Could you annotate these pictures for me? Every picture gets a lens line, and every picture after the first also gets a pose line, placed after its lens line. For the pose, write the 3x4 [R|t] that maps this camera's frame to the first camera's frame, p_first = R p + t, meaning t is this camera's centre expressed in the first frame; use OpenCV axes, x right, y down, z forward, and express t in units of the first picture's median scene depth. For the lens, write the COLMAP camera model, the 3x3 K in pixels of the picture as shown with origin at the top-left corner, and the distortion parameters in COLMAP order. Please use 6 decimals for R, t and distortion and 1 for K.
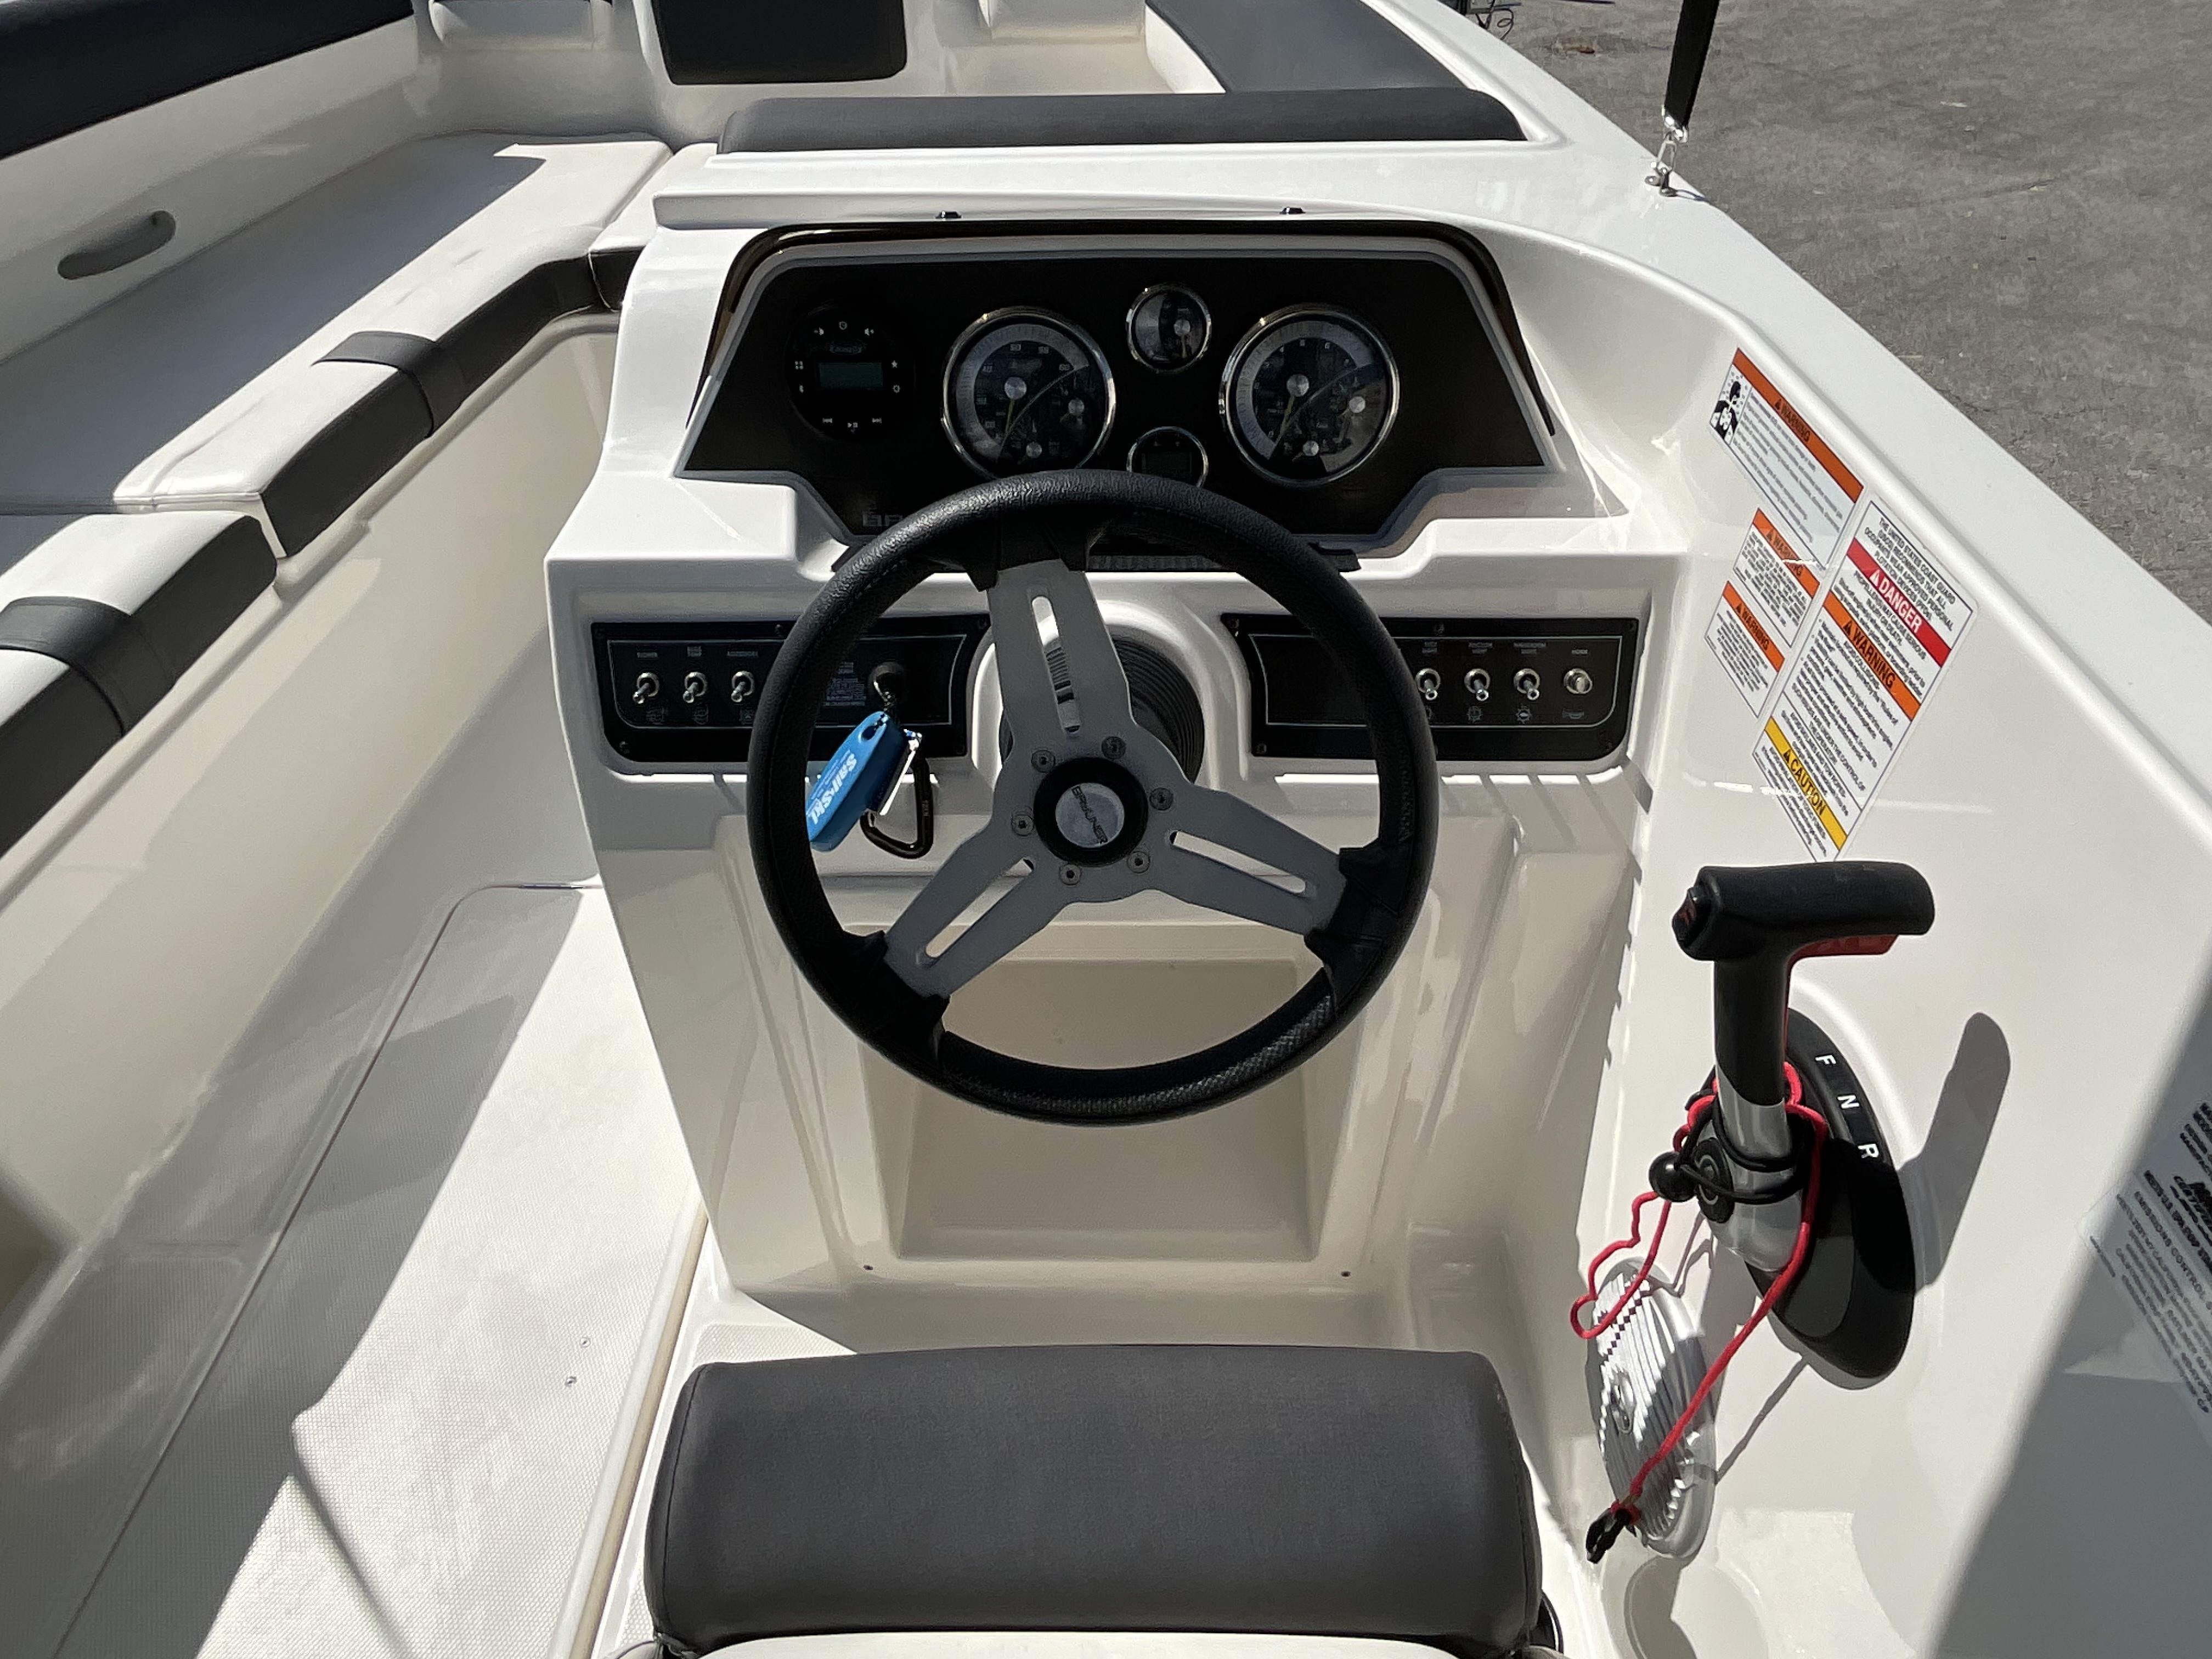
lens RADIAL K [[1361.6, 0, 1105.8], [0, 1361.6, 833.8], [0, 0, 1]] dist [0.001183, 0.004387]
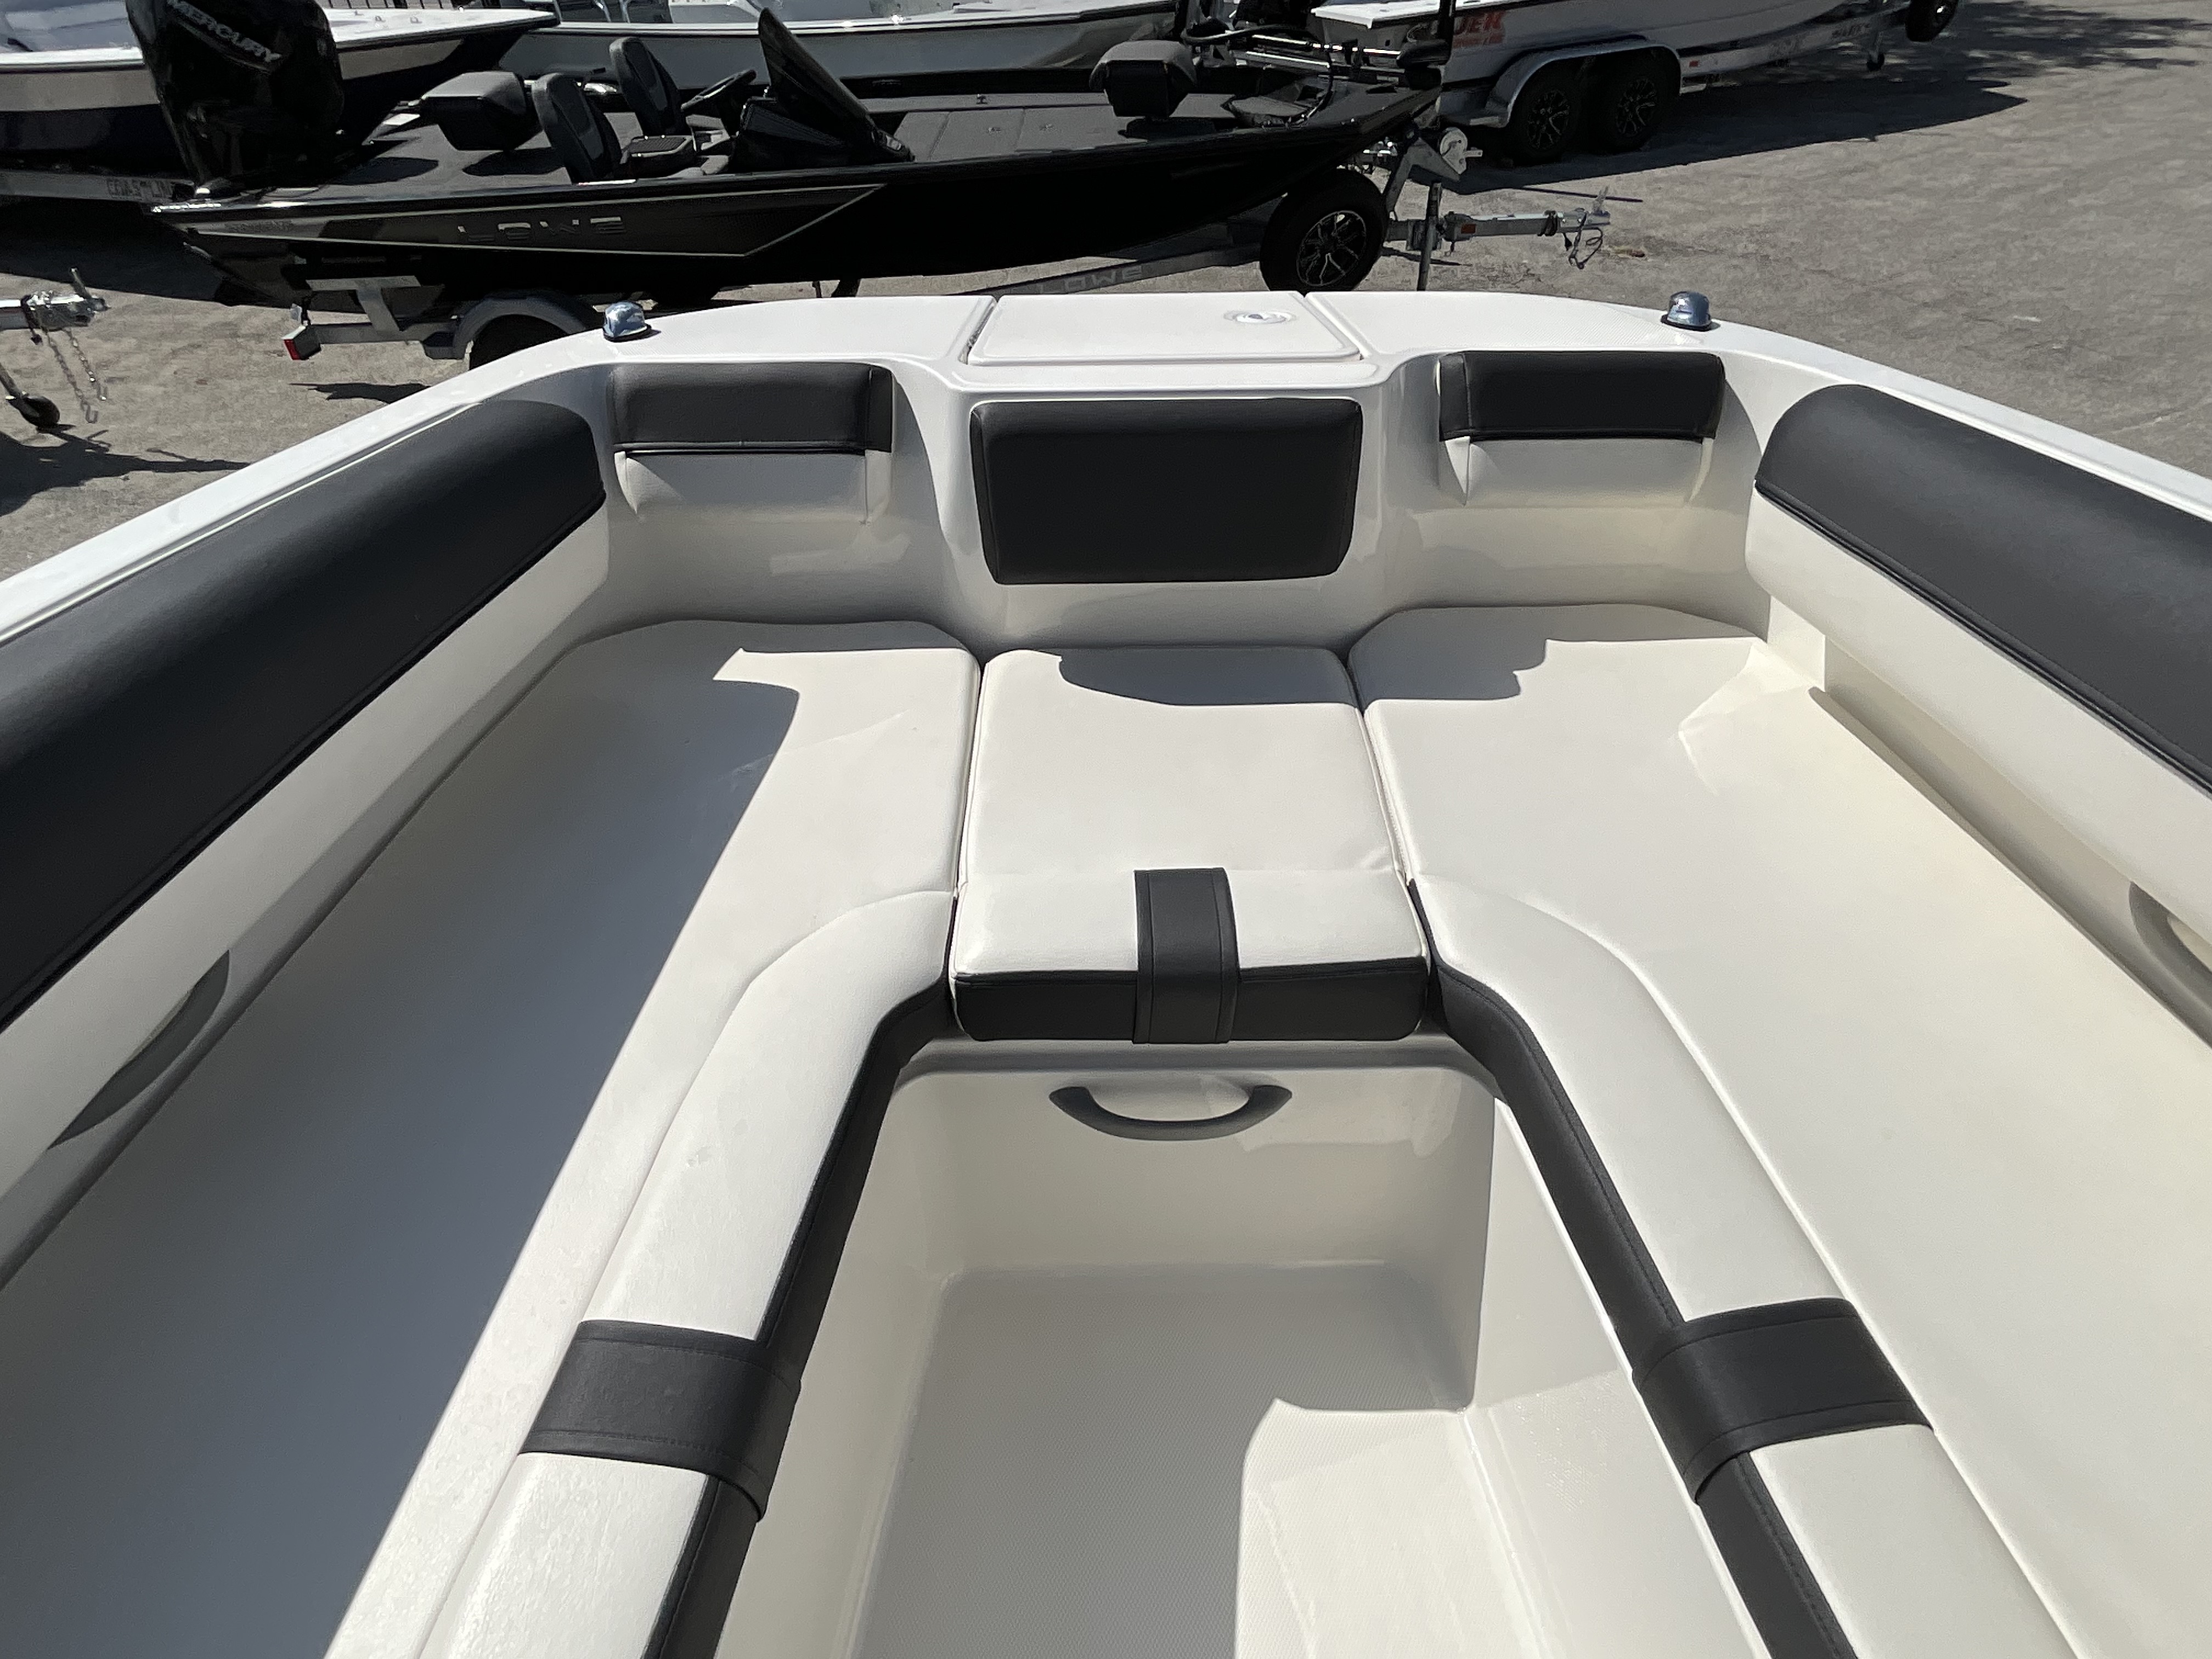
lens RADIAL K [[1205.5, 0, 1114.9], [0, 1205.5, 834.0], [0, 0, 1]] dist [0.016068, -0.005679]
pose [[0.998988, -0.016773, 0.041744, -0.745298], [0.018034, 0.999387, -0.030007, -1.065381], [-0.041215, 0.030730, 0.998678, 1.084671]]
